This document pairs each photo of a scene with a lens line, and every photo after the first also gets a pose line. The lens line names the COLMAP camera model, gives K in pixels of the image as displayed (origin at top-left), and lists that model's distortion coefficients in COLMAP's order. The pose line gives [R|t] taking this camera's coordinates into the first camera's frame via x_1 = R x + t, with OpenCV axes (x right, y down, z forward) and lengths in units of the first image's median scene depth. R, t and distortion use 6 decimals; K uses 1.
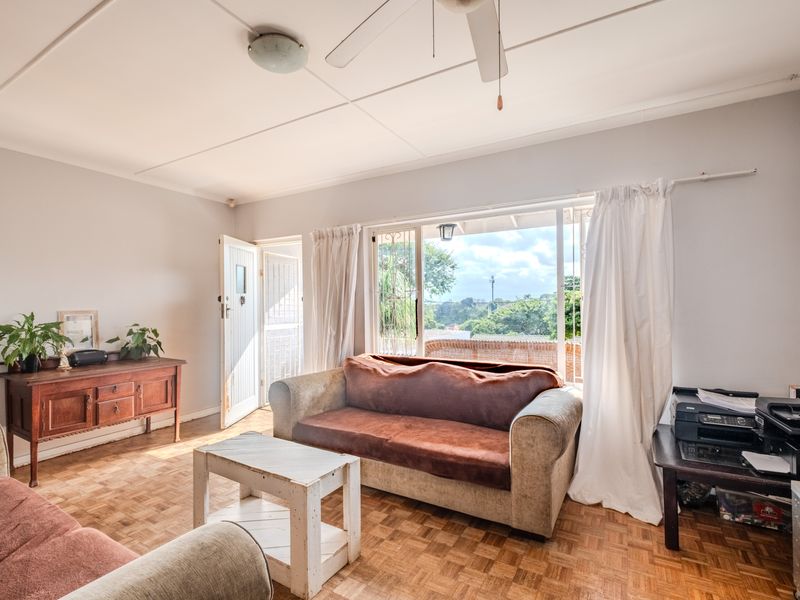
lens RADIAL K [[393.2, 0, 393.4], [0, 393.2, 309.2], [0, 0, 1]] dist [-0.001794, -0.000960]
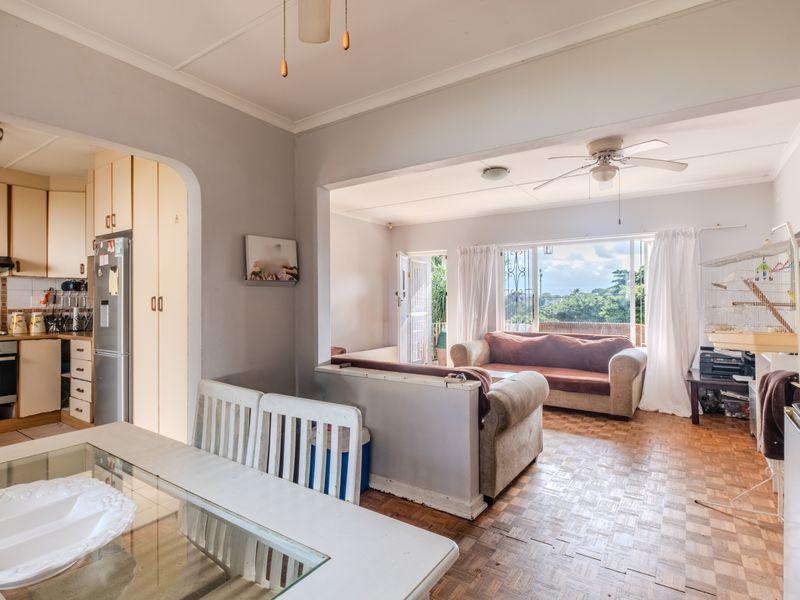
lens RADIAL K [[444.5, 0, 400.0], [0, 444.5, 300.0], [0, 0, 1]] dist [-0.000385, 0.000578]
pose [[0.999233, 0.006672, -0.038578, -0.454327], [-0.007020, 0.999936, -0.008907, 0.015939], [0.038517, 0.009171, 0.999216, -0.854414]]
